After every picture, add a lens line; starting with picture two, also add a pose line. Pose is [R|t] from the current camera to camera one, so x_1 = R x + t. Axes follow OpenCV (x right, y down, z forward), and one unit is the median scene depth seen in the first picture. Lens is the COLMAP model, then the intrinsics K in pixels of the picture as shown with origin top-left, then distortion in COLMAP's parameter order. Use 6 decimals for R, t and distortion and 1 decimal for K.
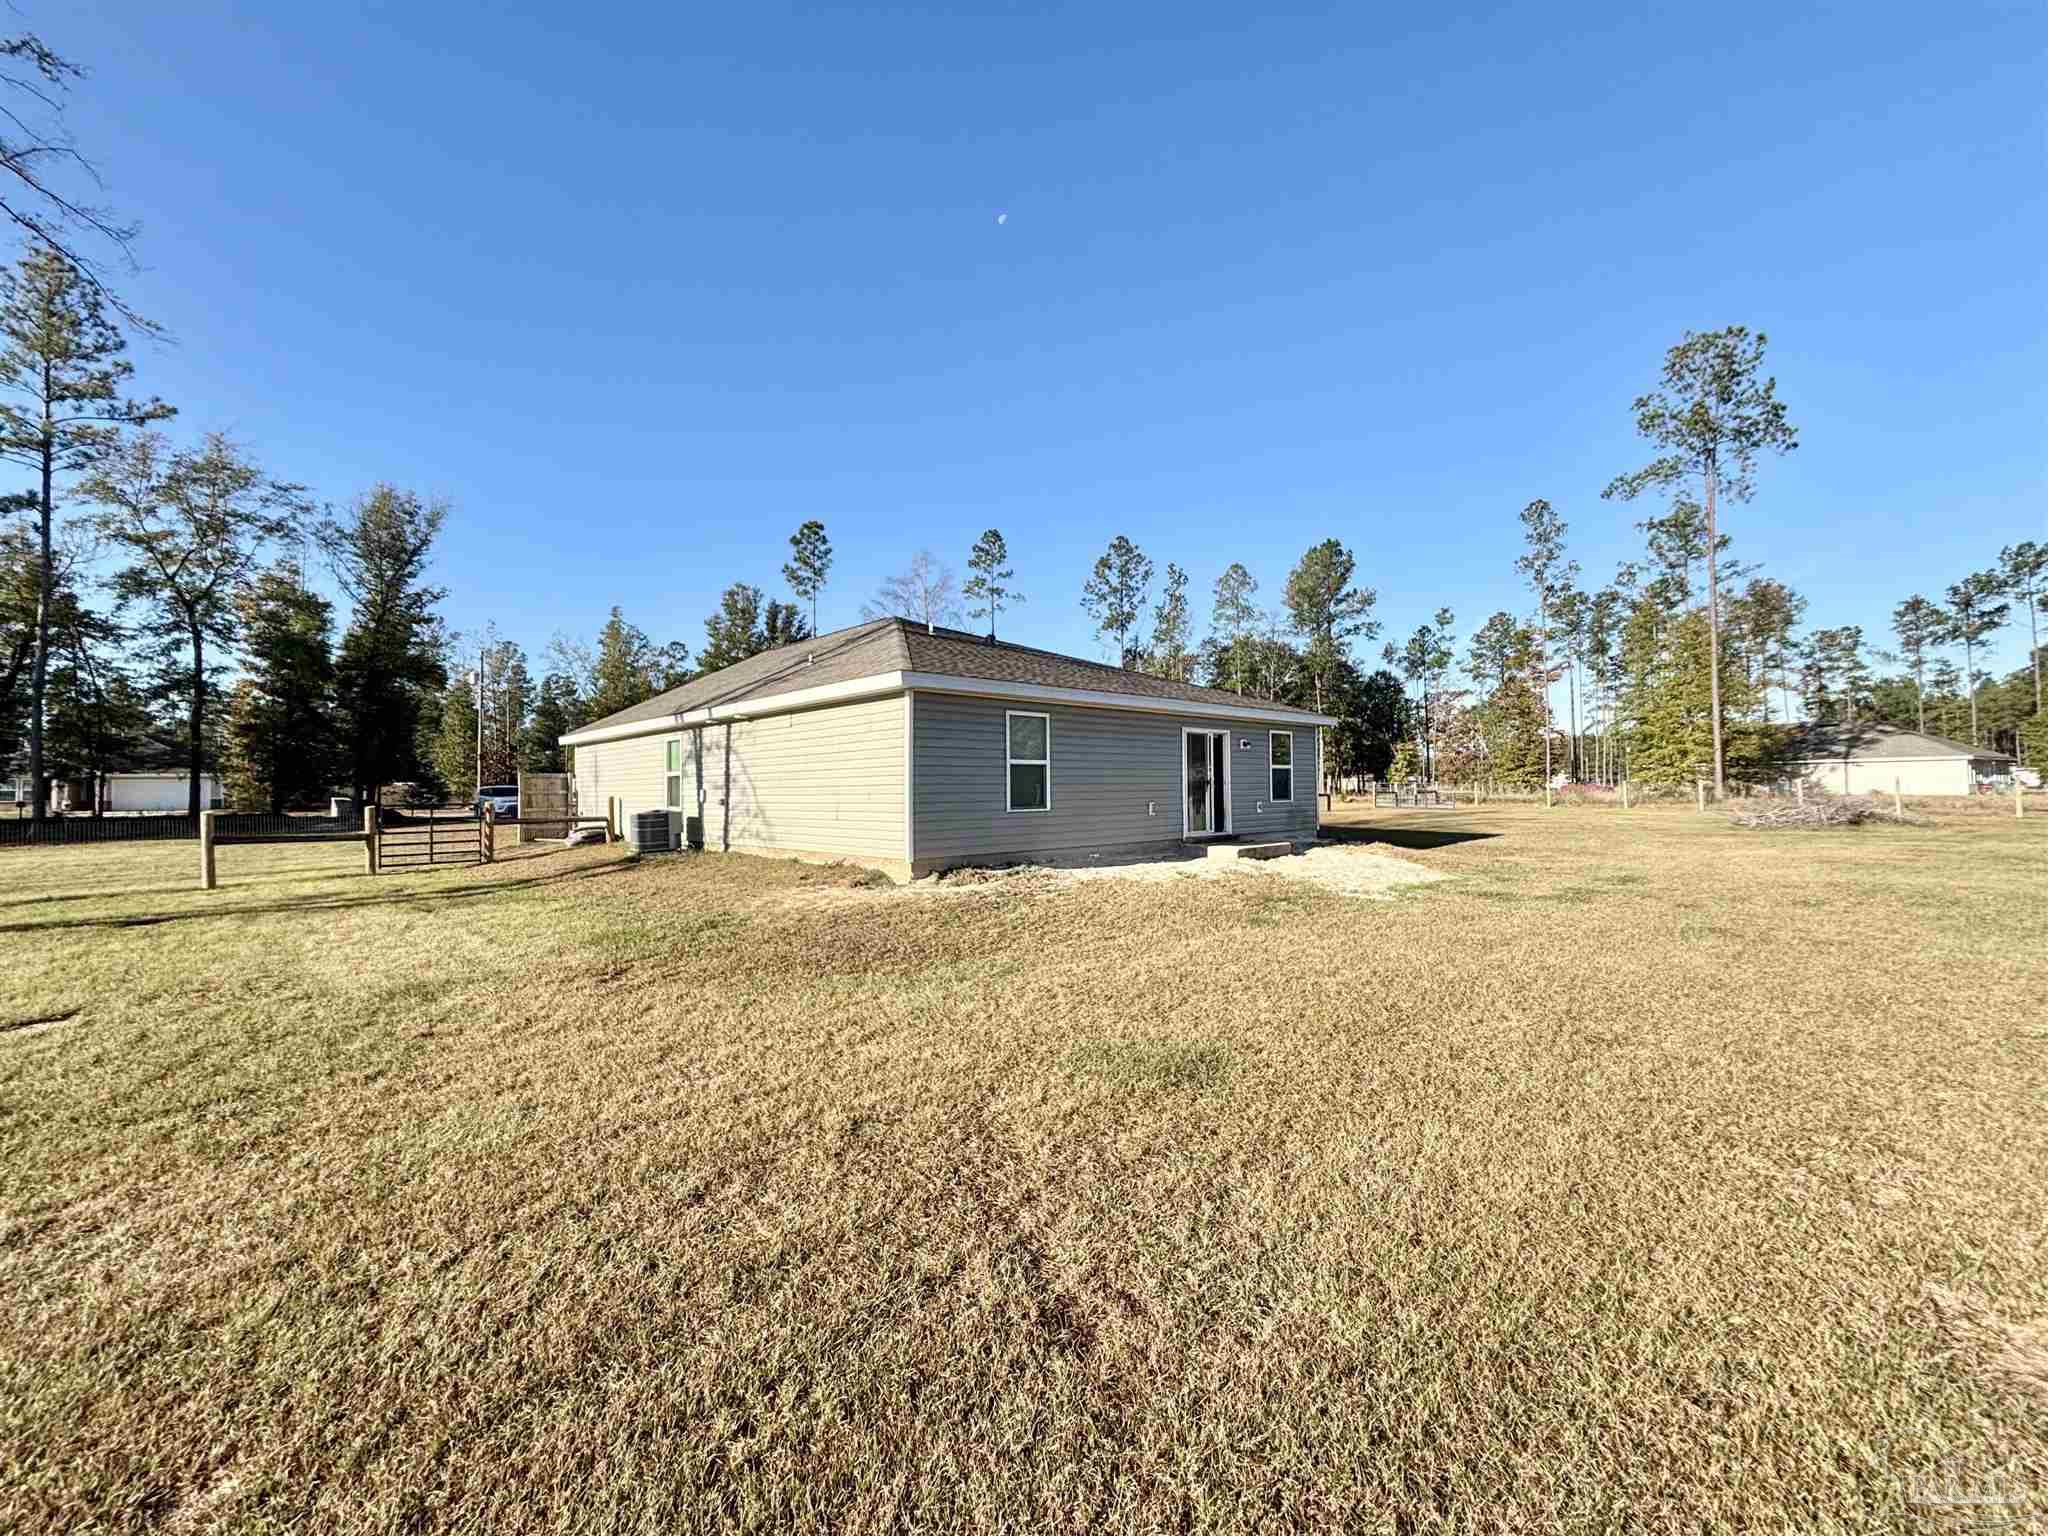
lens RADIAL K [[825.0, 0, 1023.5], [0, 825.0, 771.7], [0, 0, 1]] dist [0.004519, -0.000225]
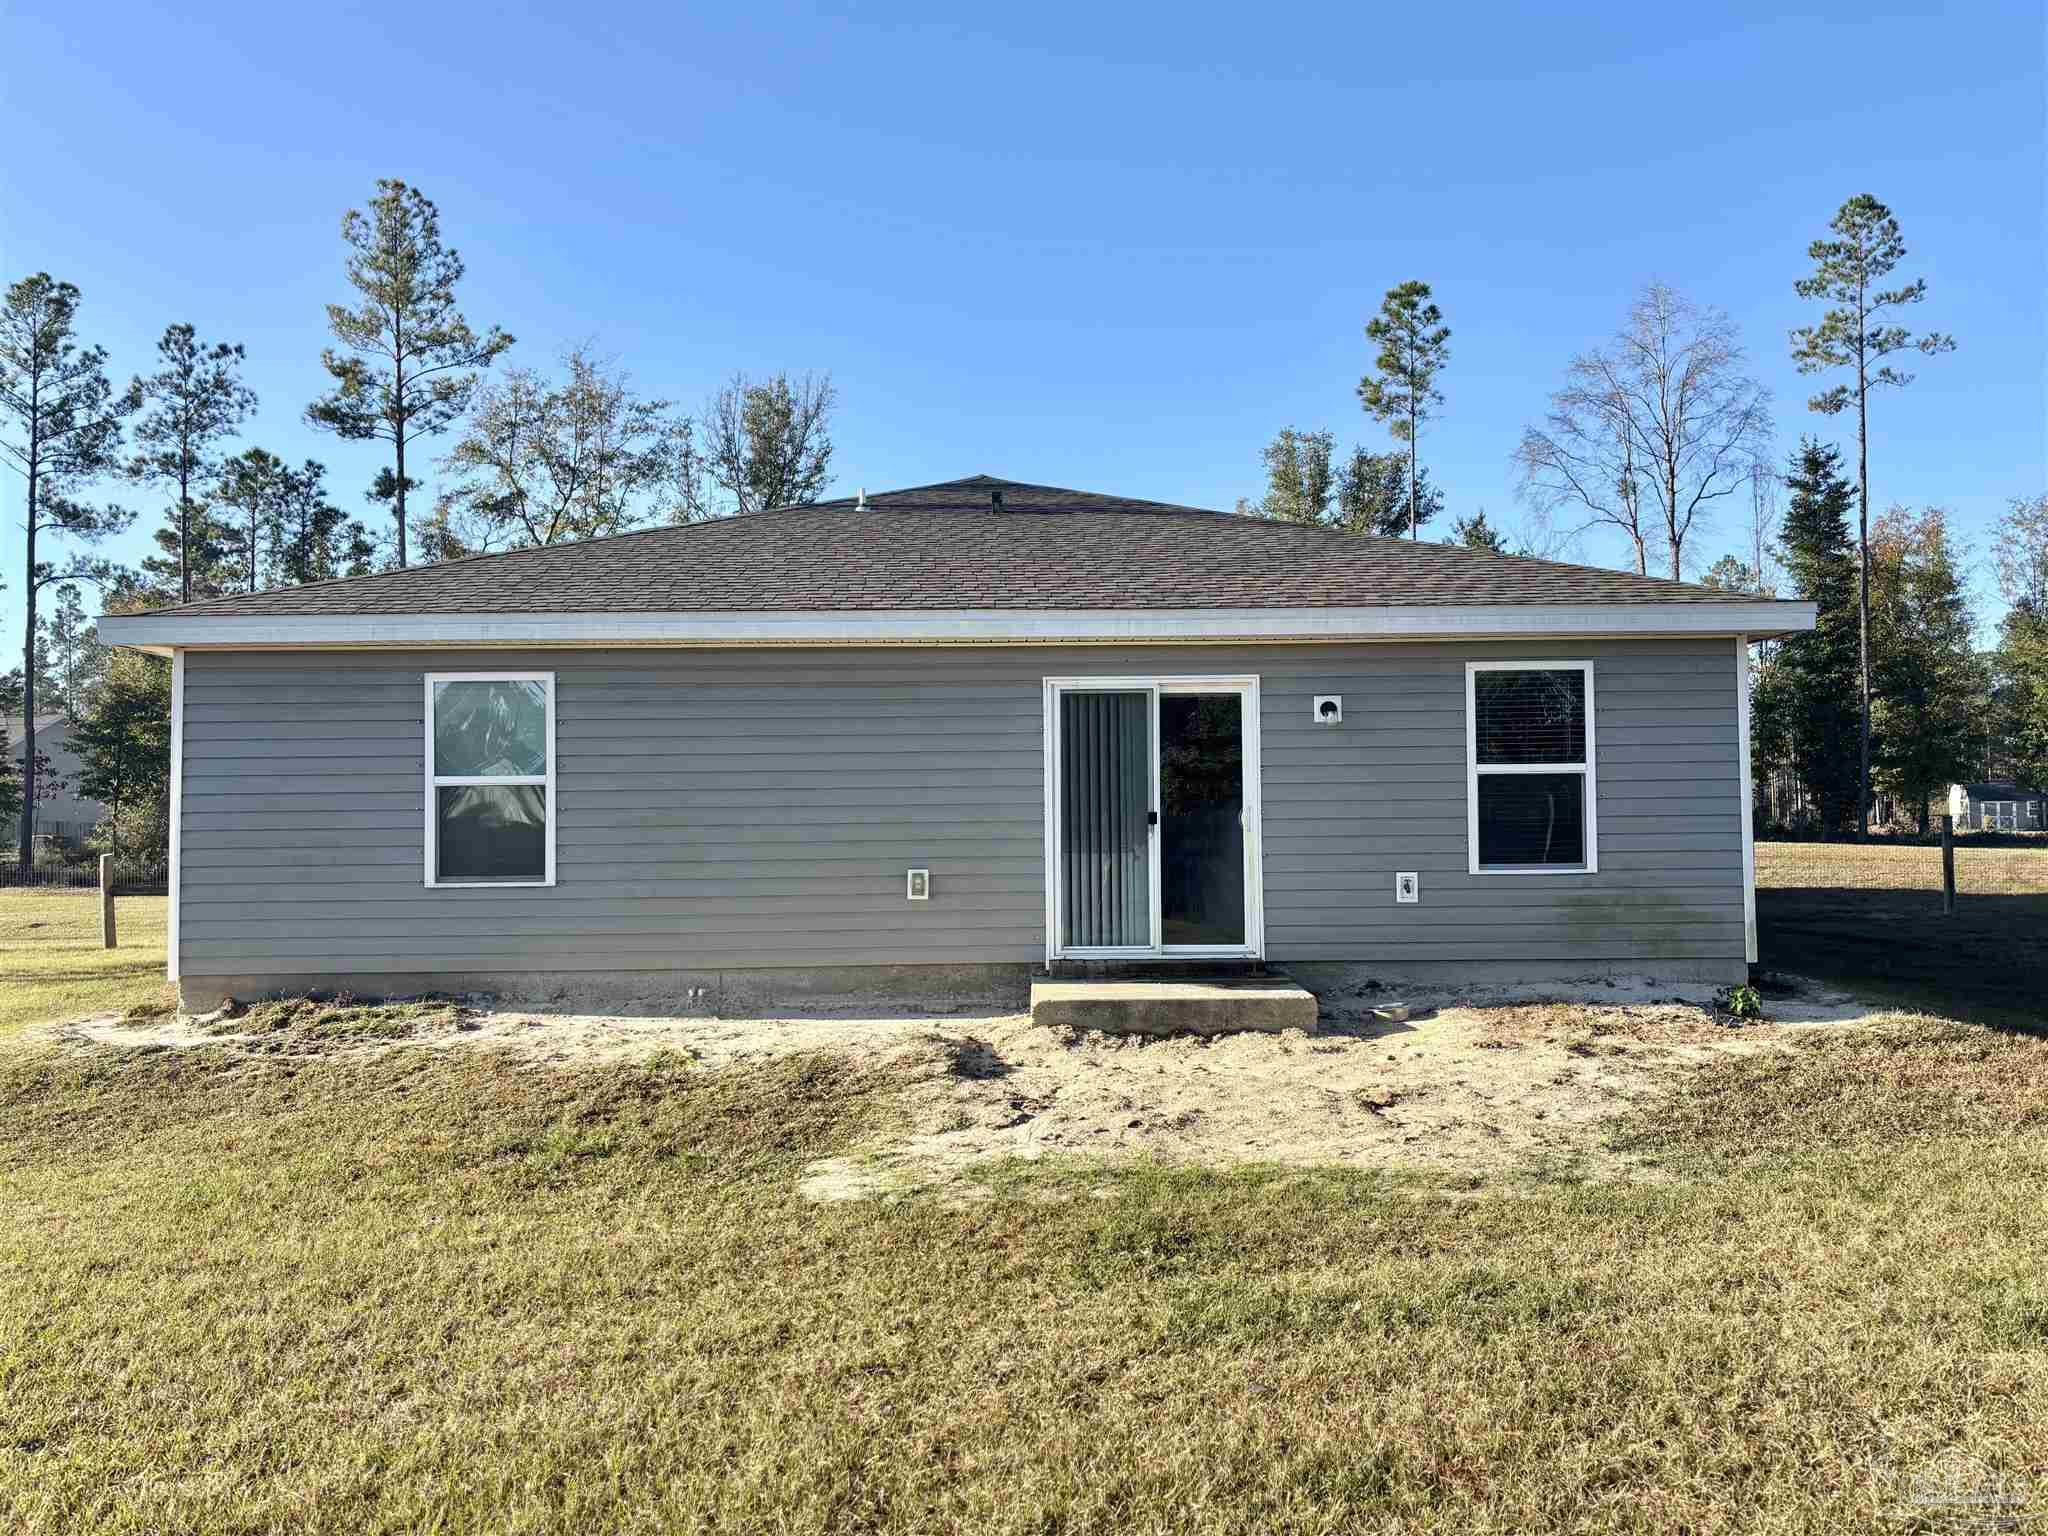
lens RADIAL K [[1554.9, 0, 1024.2], [0, 1554.9, 773.3], [0, 0, 1]] dist [0.048187, -0.002022]
pose [[0.744050, -0.018038, -0.667880, 0.236496], [0.017225, 0.999821, -0.007813, -0.001133], [0.667902, -0.005691, 0.744228, 0.154627]]
